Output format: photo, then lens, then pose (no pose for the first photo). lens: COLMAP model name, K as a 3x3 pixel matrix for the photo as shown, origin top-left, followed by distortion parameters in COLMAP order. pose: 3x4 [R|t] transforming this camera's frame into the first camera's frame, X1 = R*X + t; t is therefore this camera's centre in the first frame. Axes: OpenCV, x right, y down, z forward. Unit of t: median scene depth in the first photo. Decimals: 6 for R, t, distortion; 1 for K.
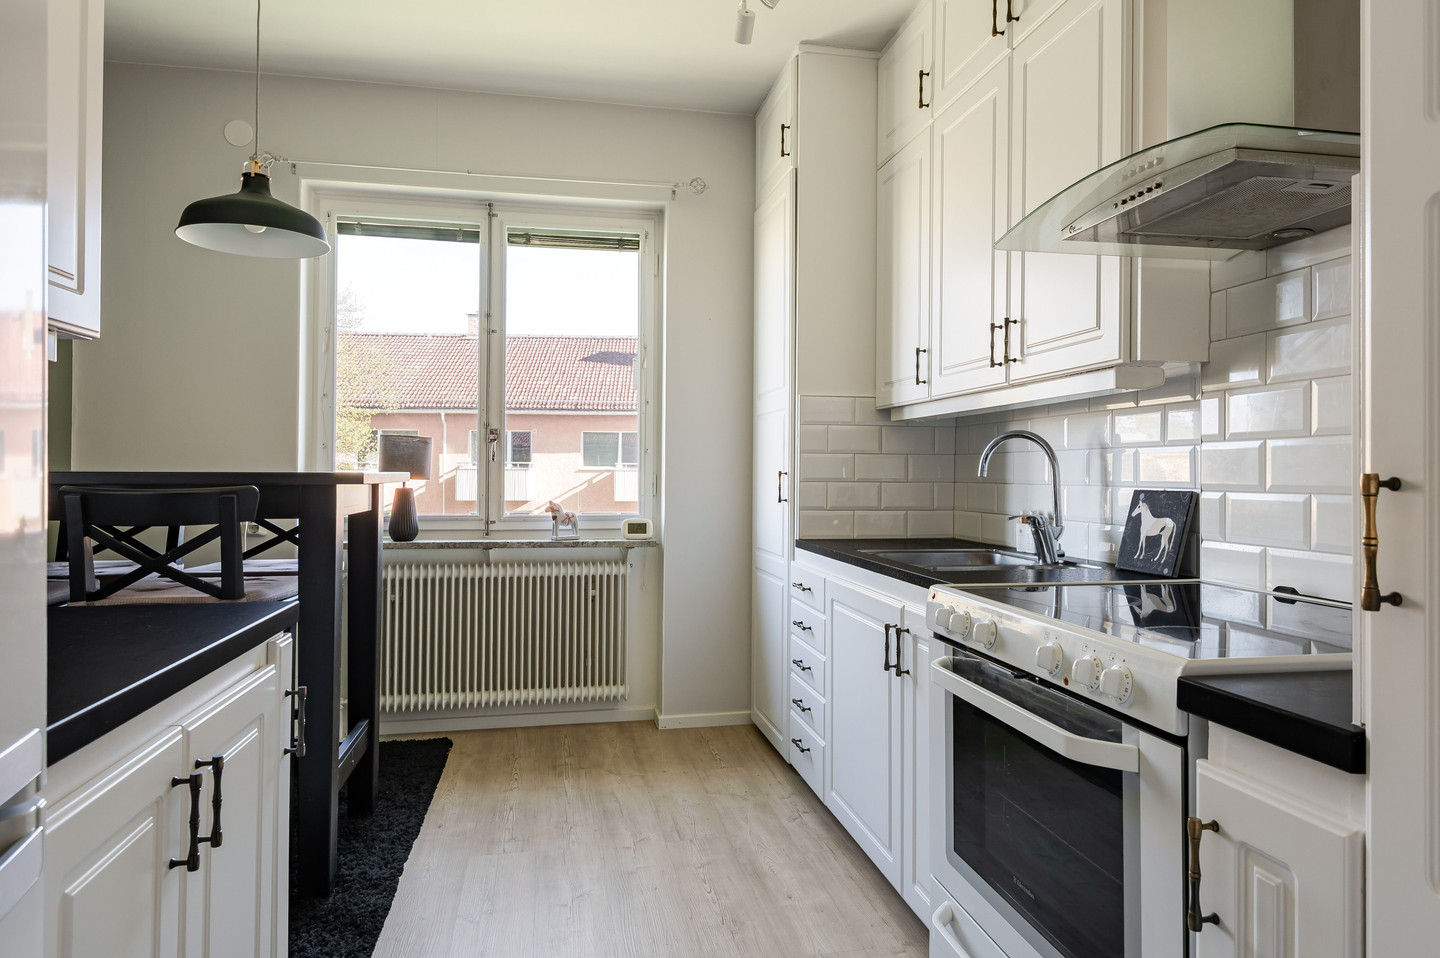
lens RADIAL K [[906.2, 0, 721.0], [0, 906.2, 471.1], [0, 0, 1]] dist [0.010076, 0.000539]
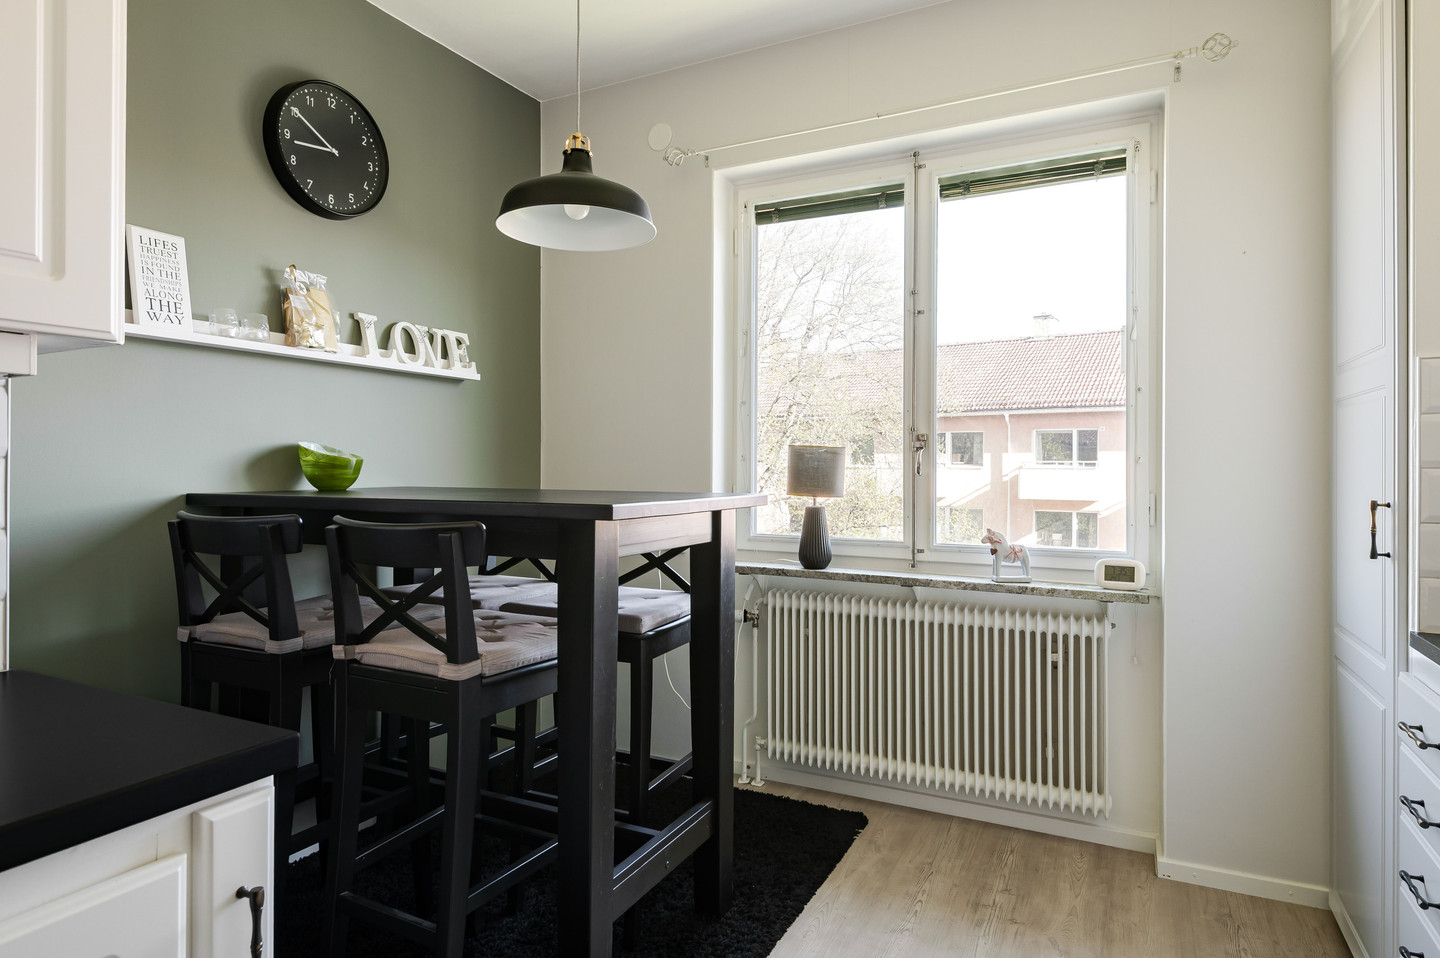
lens RADIAL K [[834.7, 0, 705.3], [0, 834.7, 461.3], [0, 0, 1]] dist [0.022508, -0.014542]
pose [[0.793275, -0.006078, -0.608833, 0.046566], [0.000759, 0.999959, -0.008994, -0.016220], [0.608863, 0.006673, 0.793247, 0.304864]]
